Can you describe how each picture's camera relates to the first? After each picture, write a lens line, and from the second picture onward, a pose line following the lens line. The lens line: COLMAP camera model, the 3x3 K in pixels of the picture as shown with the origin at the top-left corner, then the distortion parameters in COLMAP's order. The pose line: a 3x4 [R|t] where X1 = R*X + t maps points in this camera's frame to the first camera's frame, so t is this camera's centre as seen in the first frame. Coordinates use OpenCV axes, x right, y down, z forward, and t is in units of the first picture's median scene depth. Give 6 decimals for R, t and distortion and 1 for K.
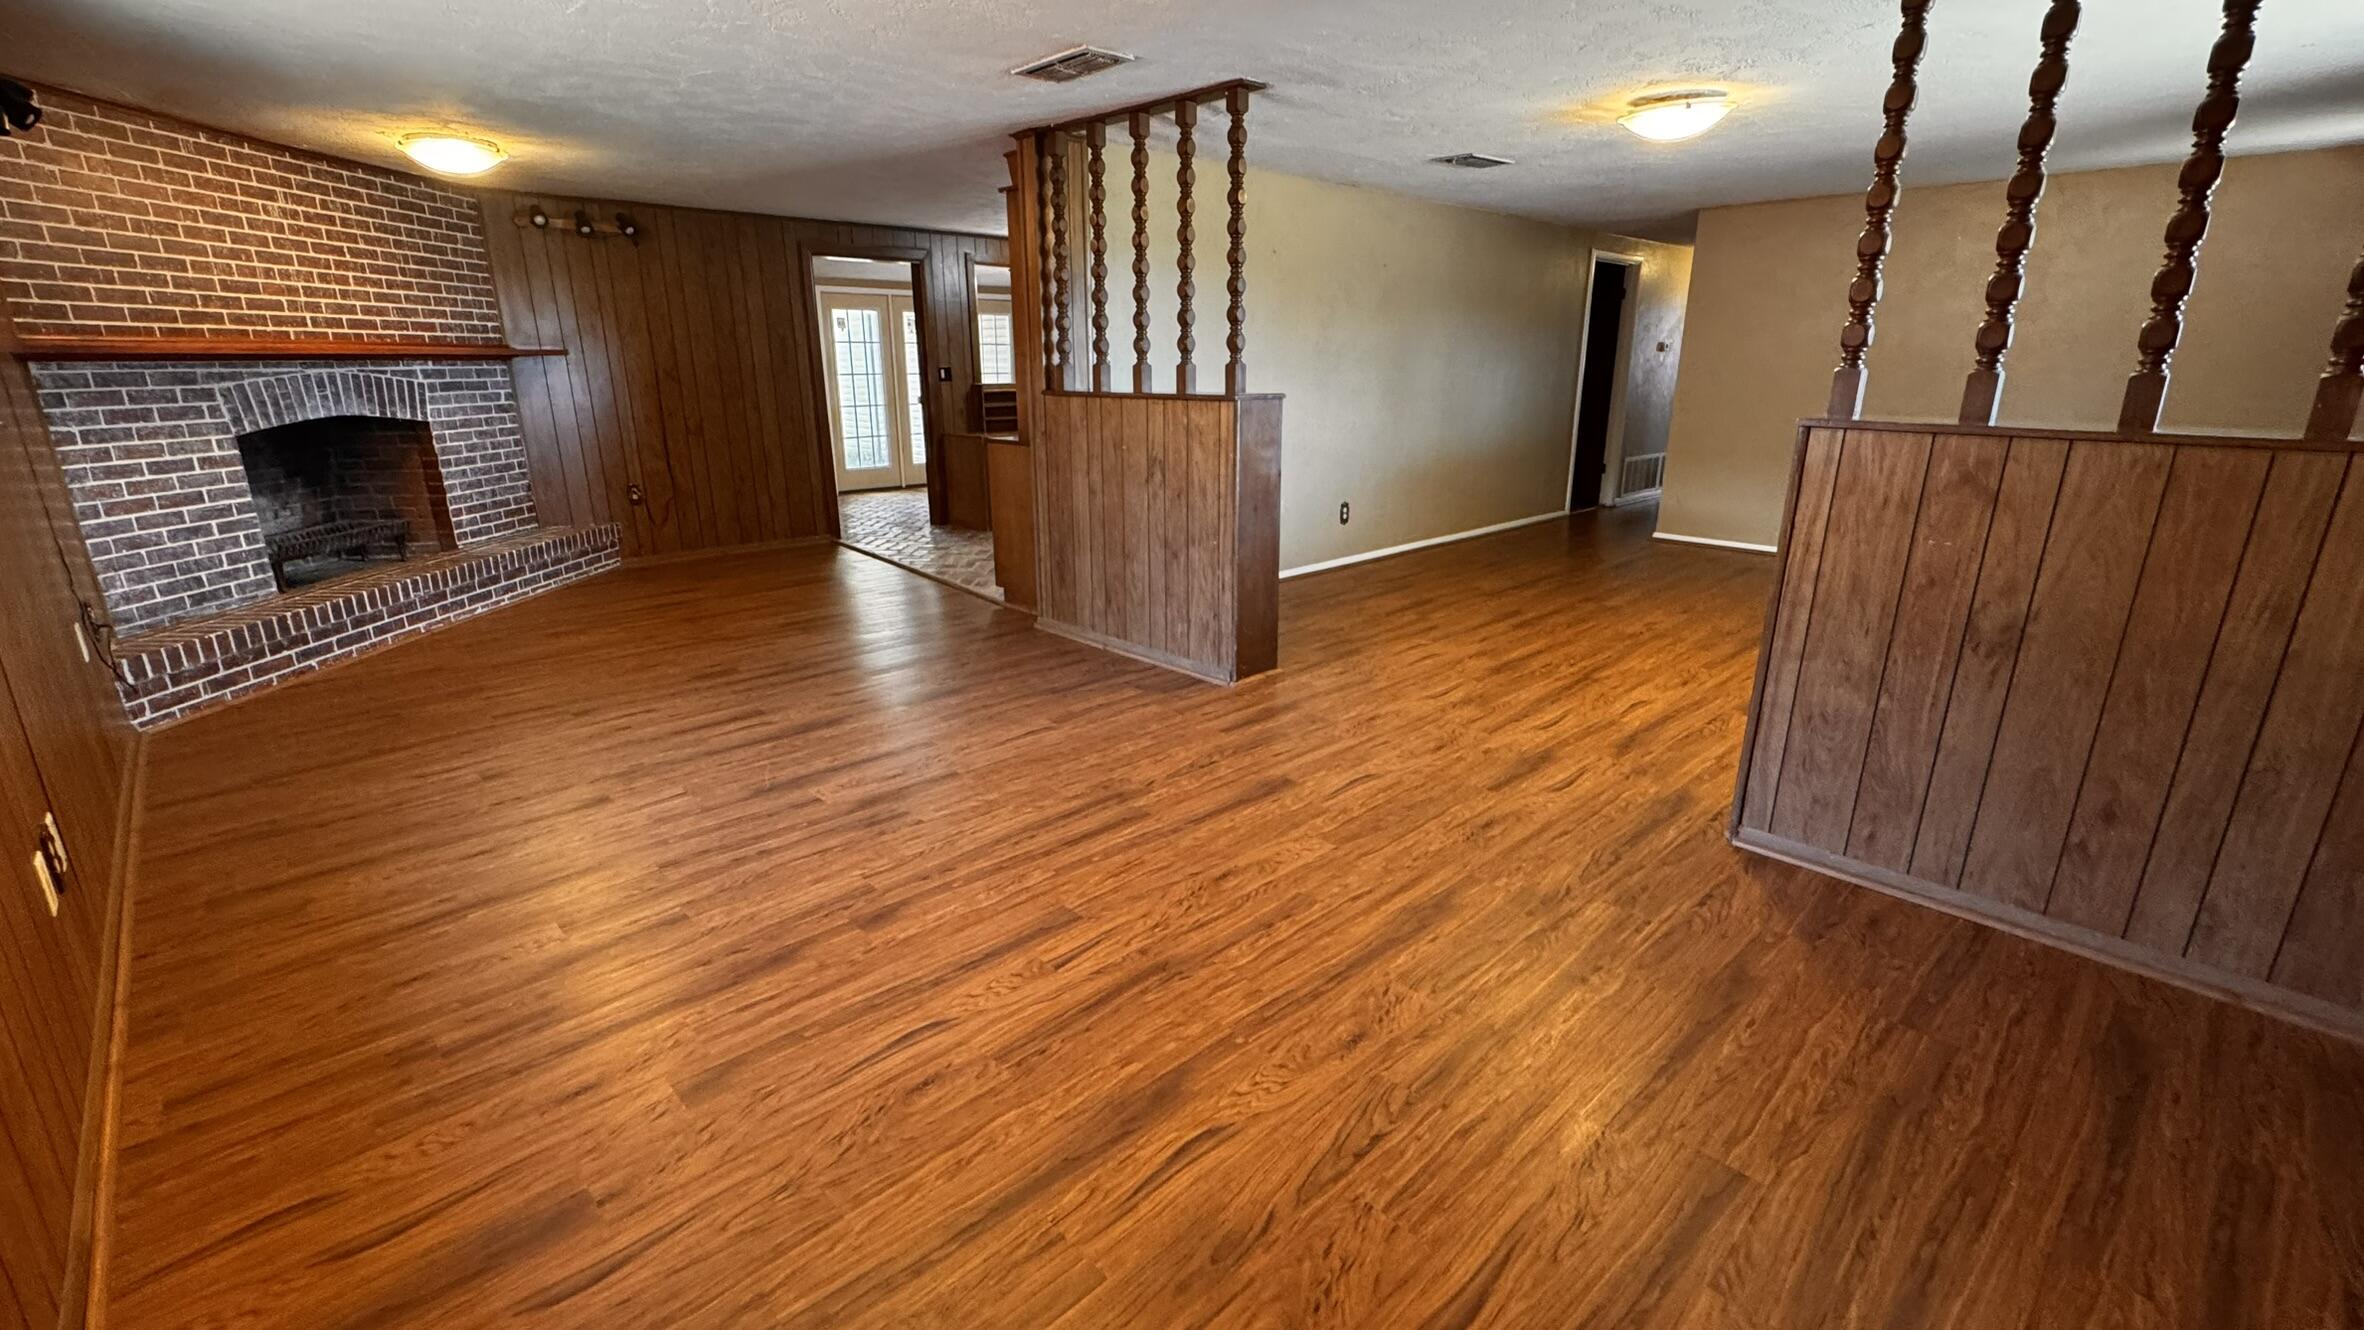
lens RADIAL K [[1006.3, 0, 1182.0], [0, 1006.3, 665.0], [0, 0, 1]] dist [-0.002007, -0.000516]
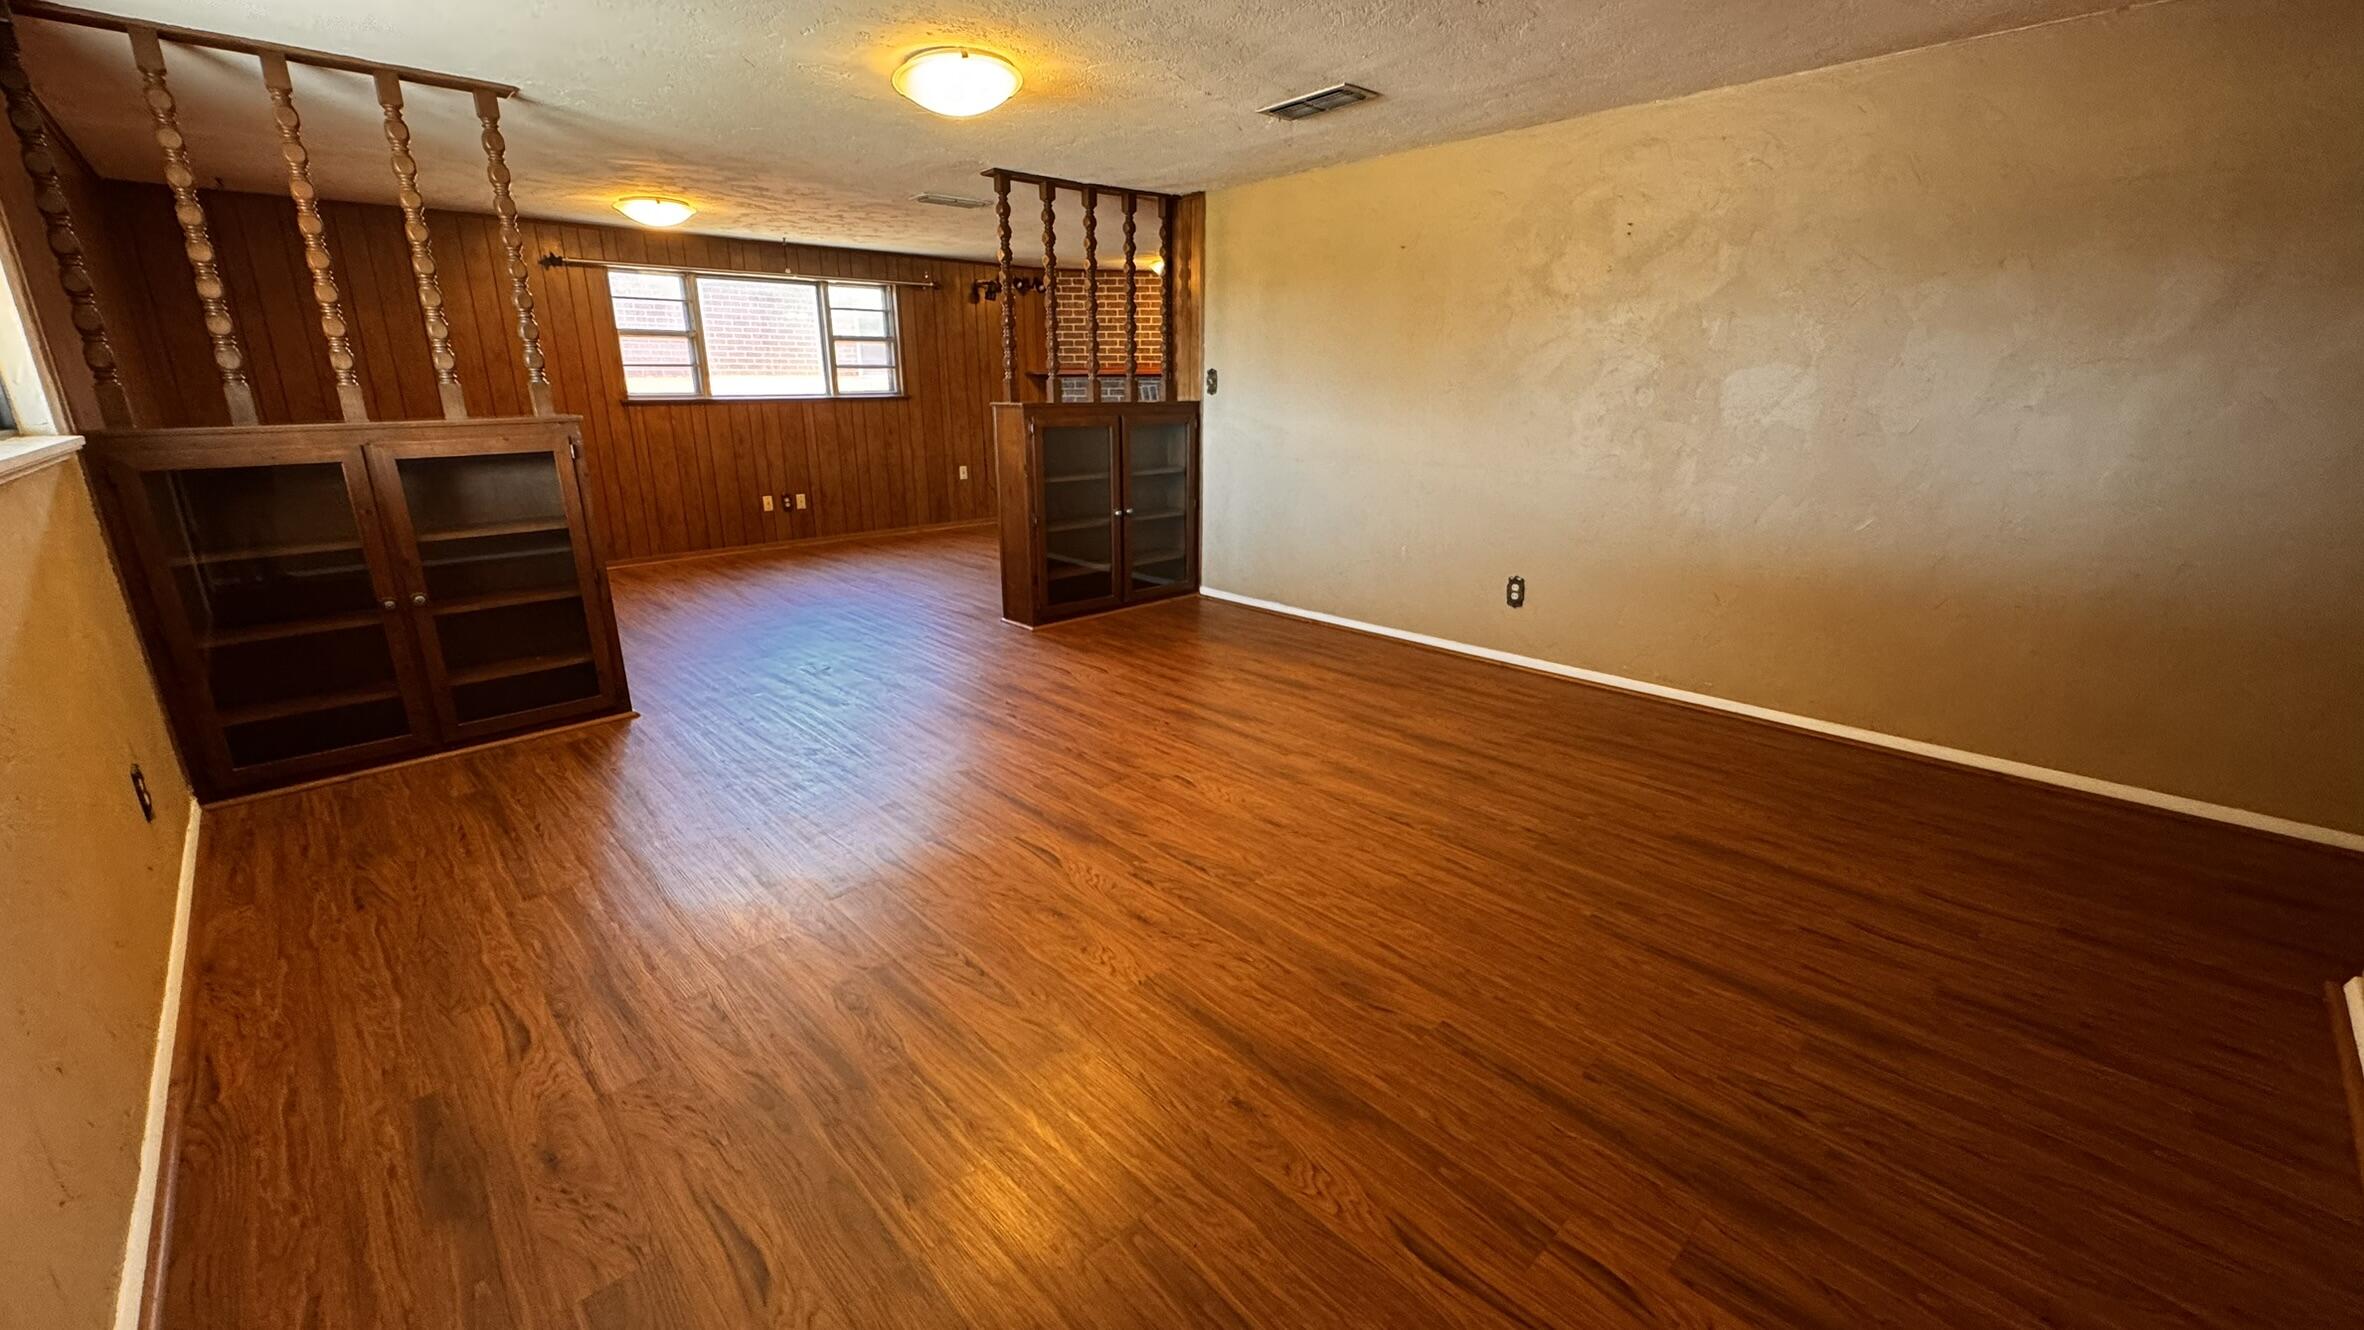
lens RADIAL K [[944.0, 0, 1182.0], [0, 944.0, 665.0], [0, 0, 1]] dist [-0.000102, 0.000045]
pose [[-0.007843, 0.289699, -0.957086, 1.244368], [-0.290059, 0.915306, 0.279430, -0.338143], [0.956977, 0.279802, 0.076851, 1.128590]]
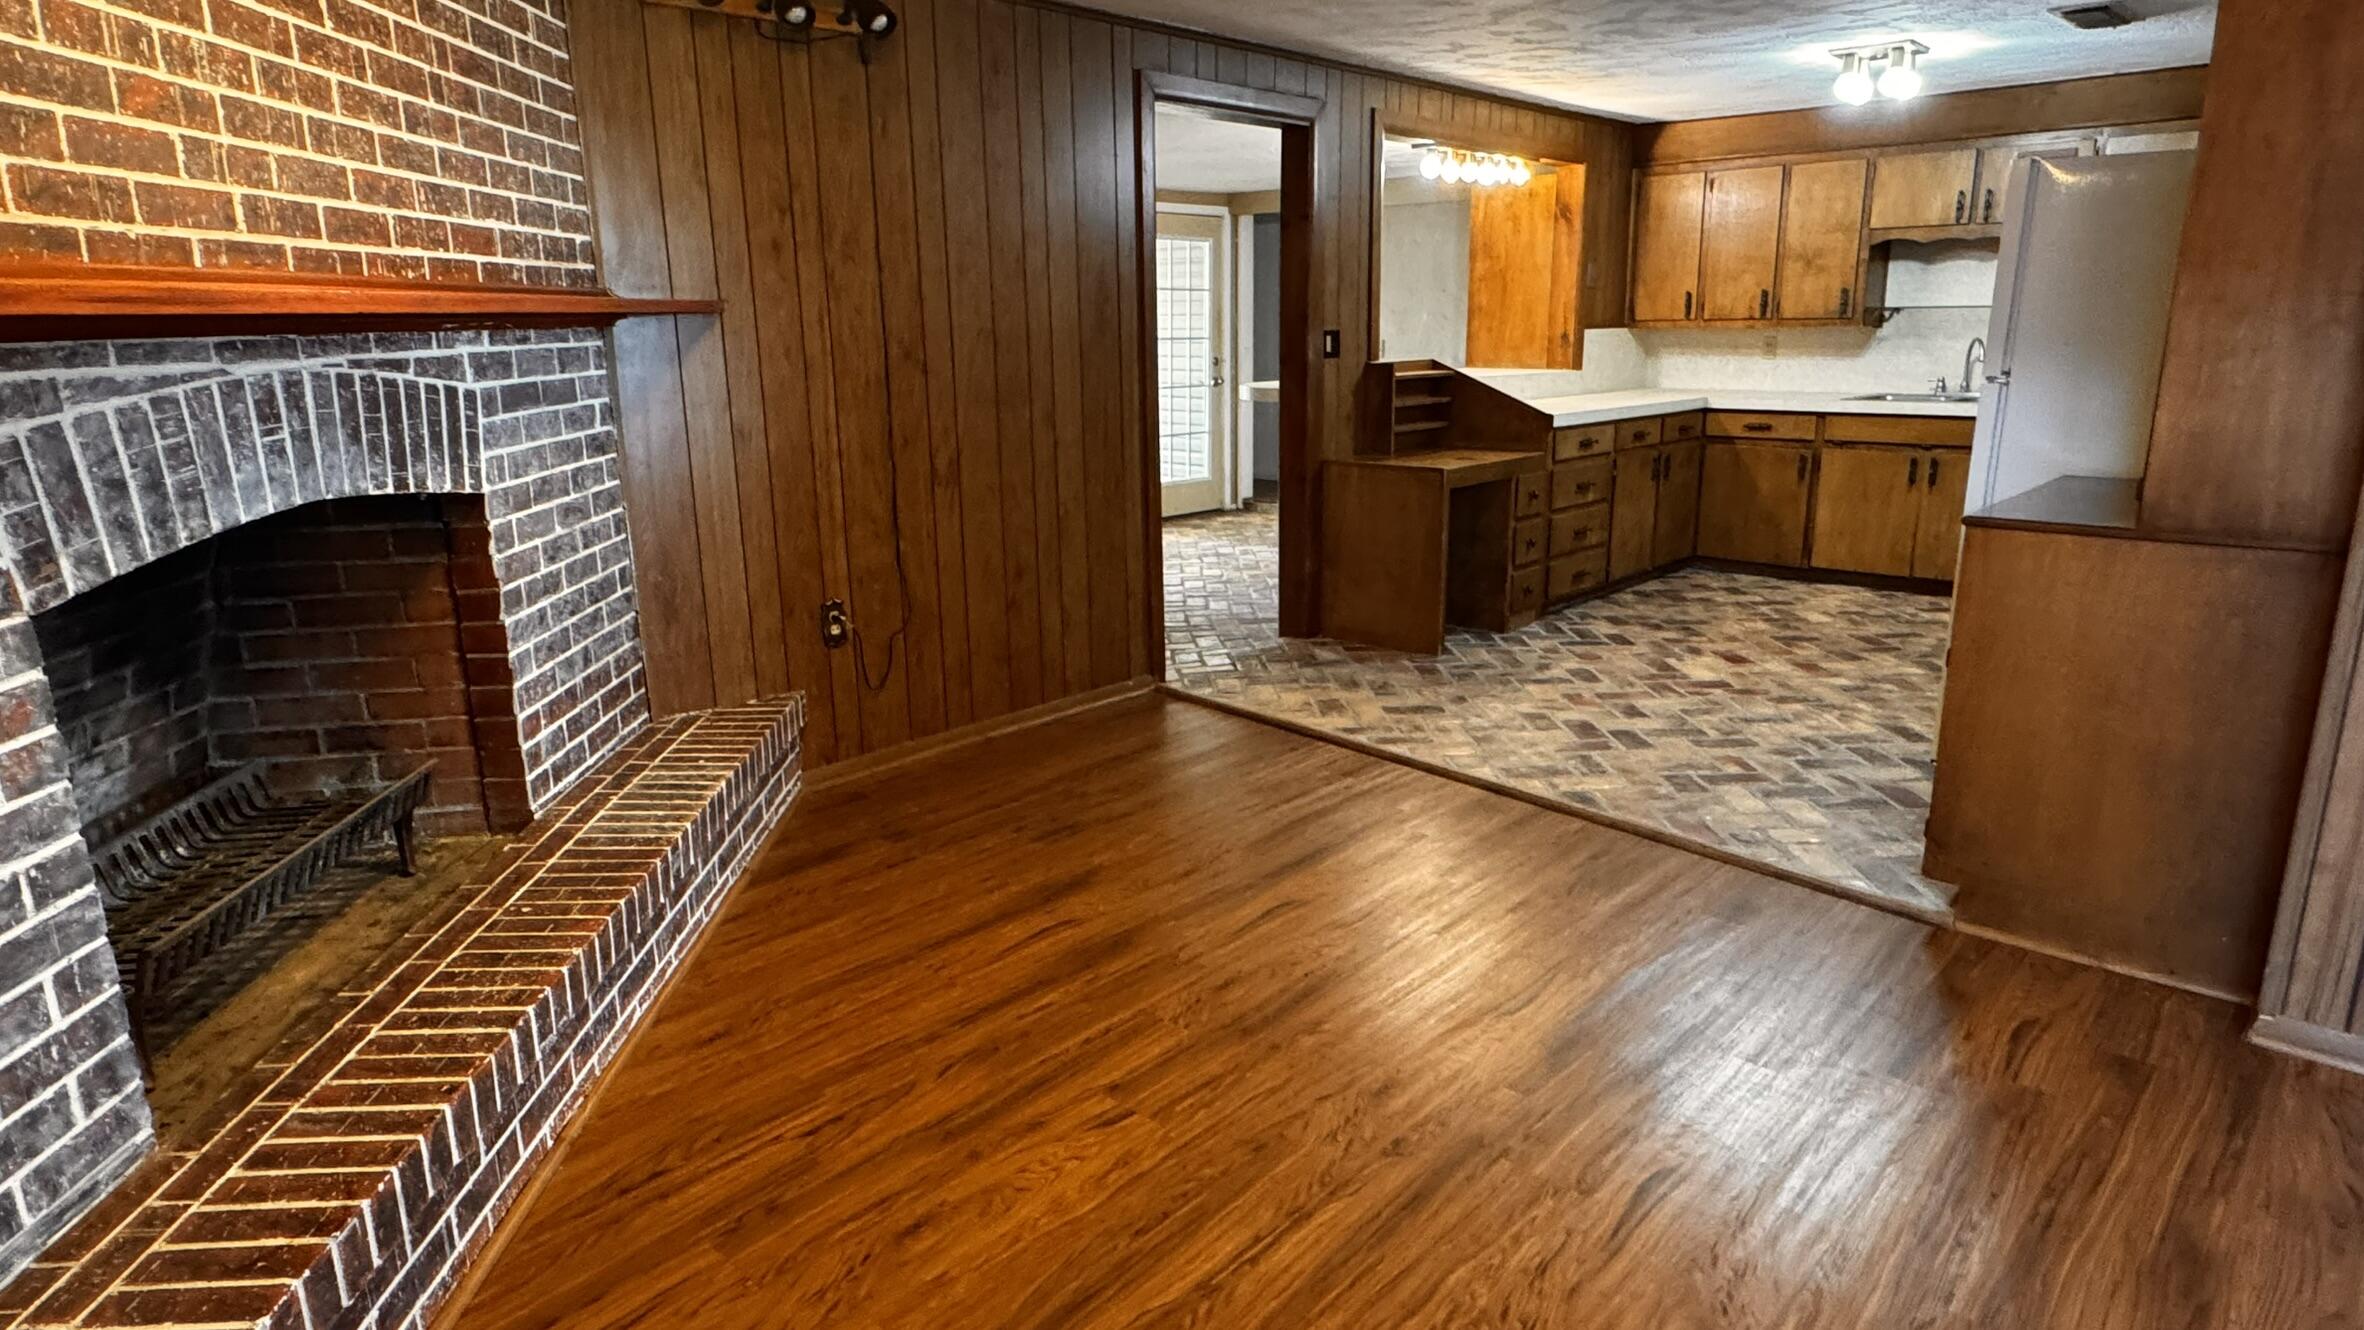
lens RADIAL K [[1345.0, 0, 1176.0], [0, 1345.0, 656.3], [0, 0, 1]] dist [-0.002243, 0.001017]
pose [[0.998369, -0.023053, 0.052222, -0.667771], [0.025369, 0.998704, -0.044116, -0.197560], [-0.051138, 0.045368, 0.997661, 0.636657]]
